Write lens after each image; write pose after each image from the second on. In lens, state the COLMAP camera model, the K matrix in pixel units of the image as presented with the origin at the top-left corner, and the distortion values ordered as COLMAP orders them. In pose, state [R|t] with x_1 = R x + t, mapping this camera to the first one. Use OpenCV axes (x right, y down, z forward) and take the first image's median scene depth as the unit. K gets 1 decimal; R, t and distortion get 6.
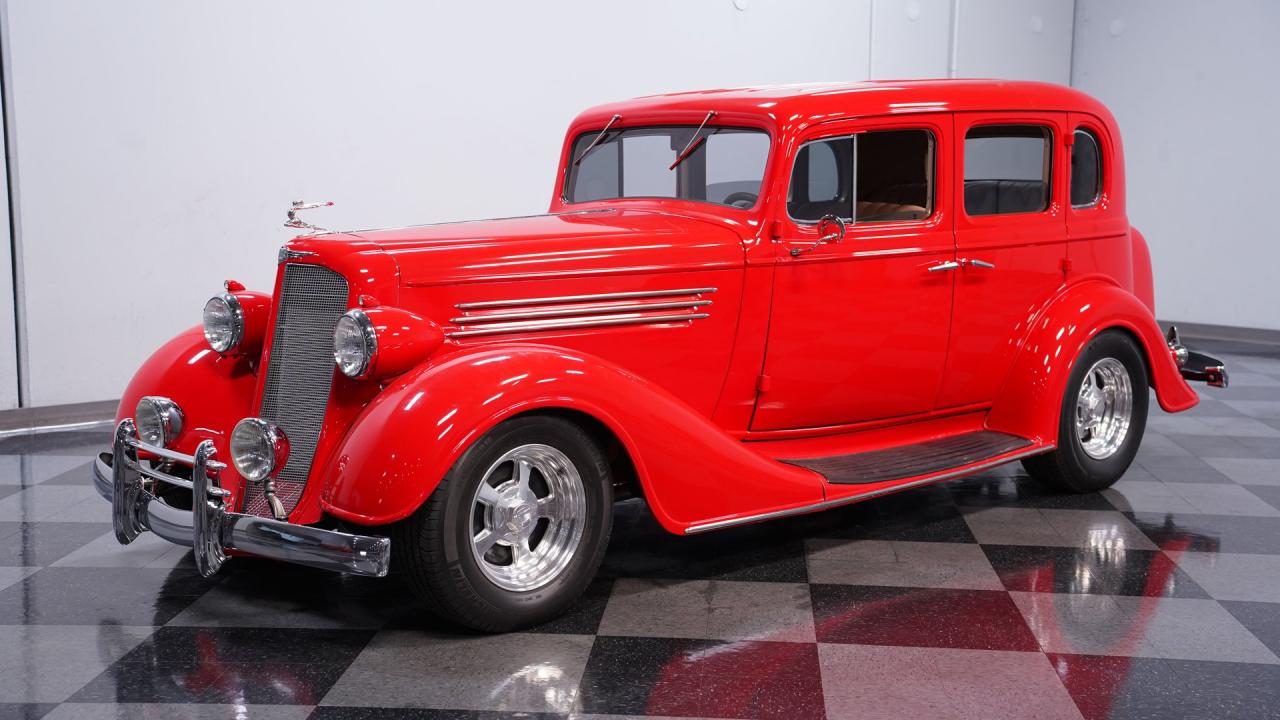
lens RADIAL K [[1528.0, 0, 648.3], [0, 1528.0, 363.4], [0, 0, 1]] dist [0.137529, 0.005819]
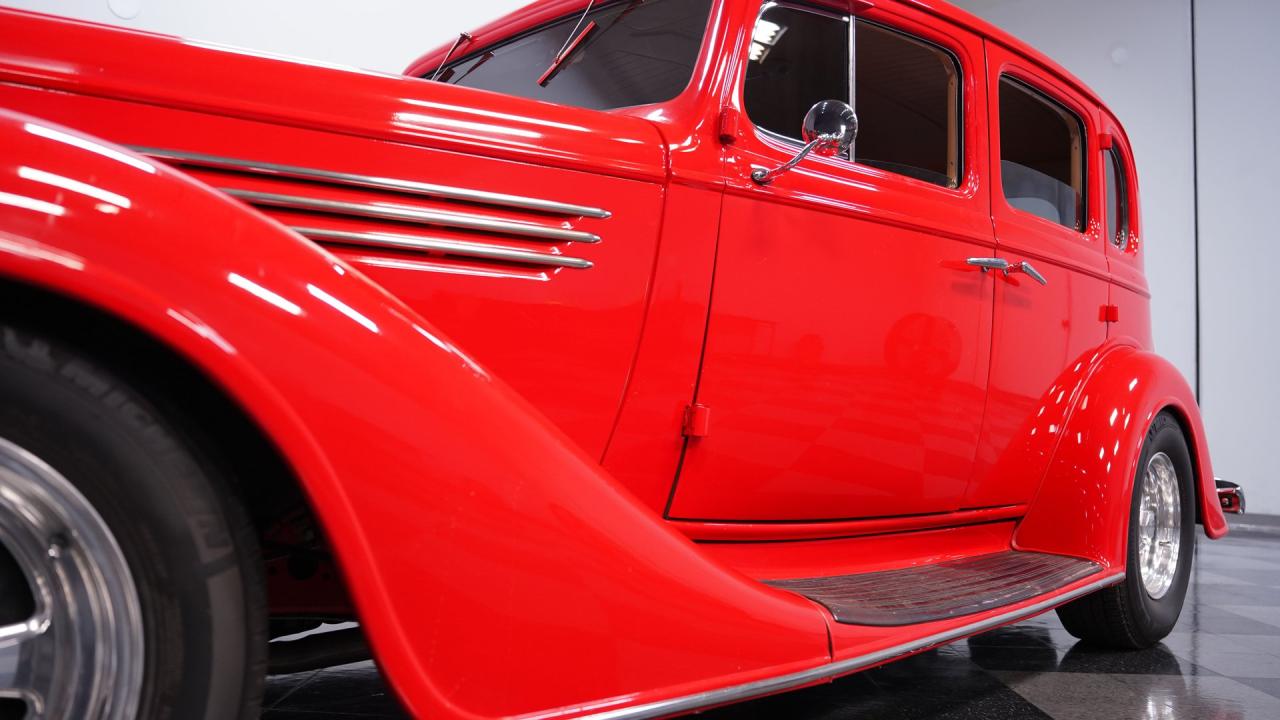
lens RADIAL K [[1022.4, 0, 640.0], [0, 1022.4, 360.0], [0, 0, 1]] dist [-0.105149, 0.066836]
pose [[0.997346, 0.038288, 0.061922, 0.039348], [-0.025405, 0.980106, -0.196841, 0.067804], [-0.068227, 0.194745, 0.978478, 0.750828]]
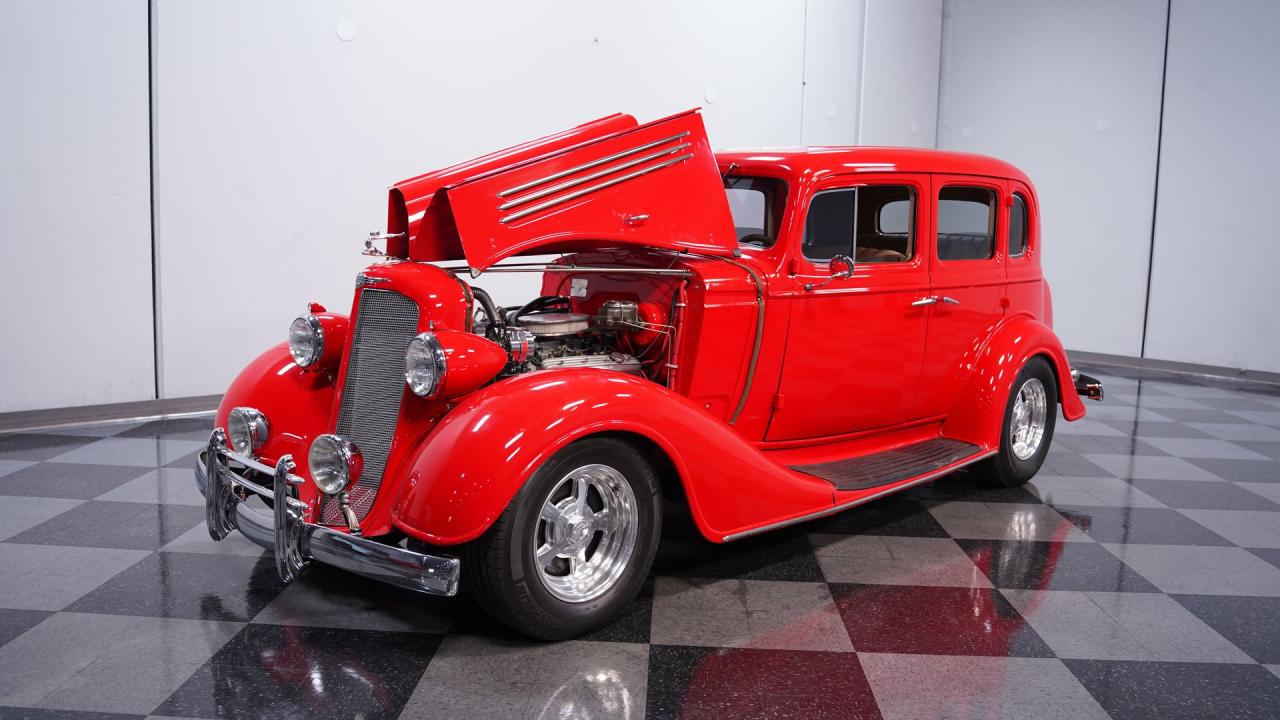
lens RADIAL K [[1022.4, 0, 640.0], [0, 1022.4, 360.0], [0, 0, 1]] dist [-0.105149, 0.066836]
pose [[0.999086, 0.017920, 0.038796, -0.065520], [-0.018001, 0.999836, 0.001741, -0.018964], [-0.038759, -0.002438, 0.999246, 0.273615]]
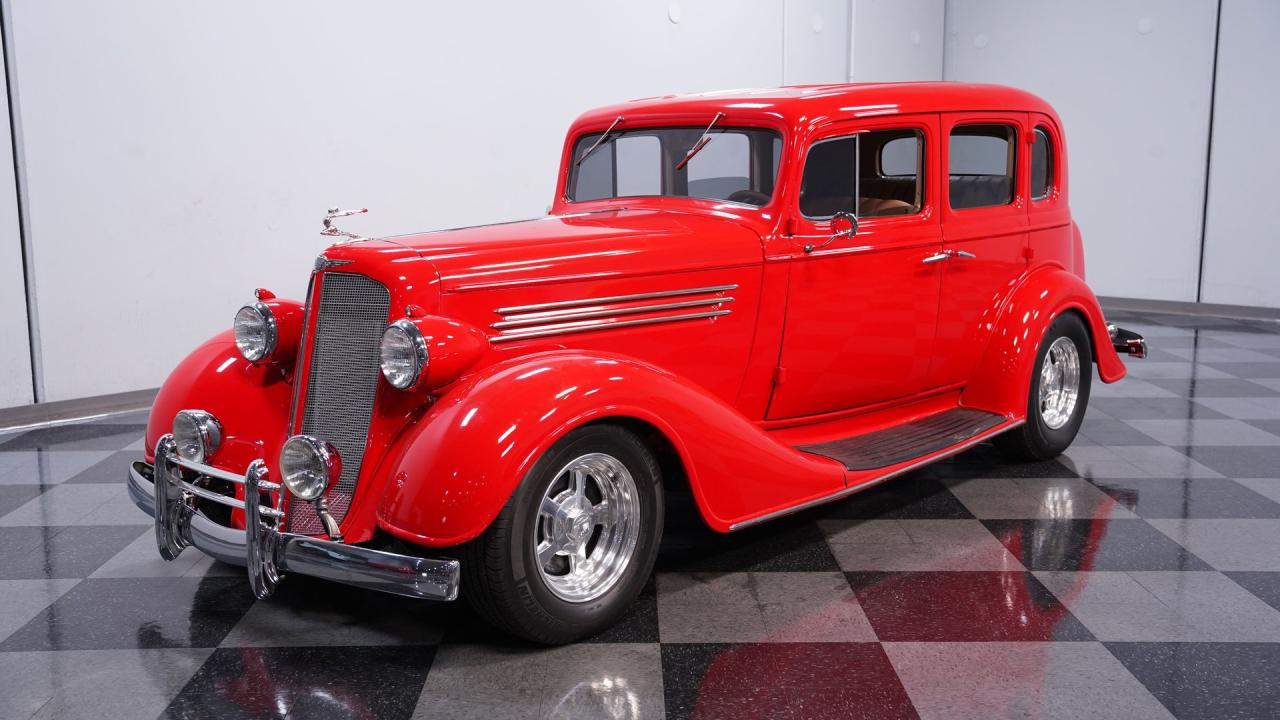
lens RADIAL K [[1258.2, 0, 640.0], [0, 1258.2, 360.0], [0, 0, 1]] dist [0.017987, 0.033112]
pose [[0.996393, -0.025249, 0.081021, -0.099243], [0.022846, 0.999275, 0.030452, -0.028539], [-0.081731, -0.028491, 0.996247, 0.177578]]
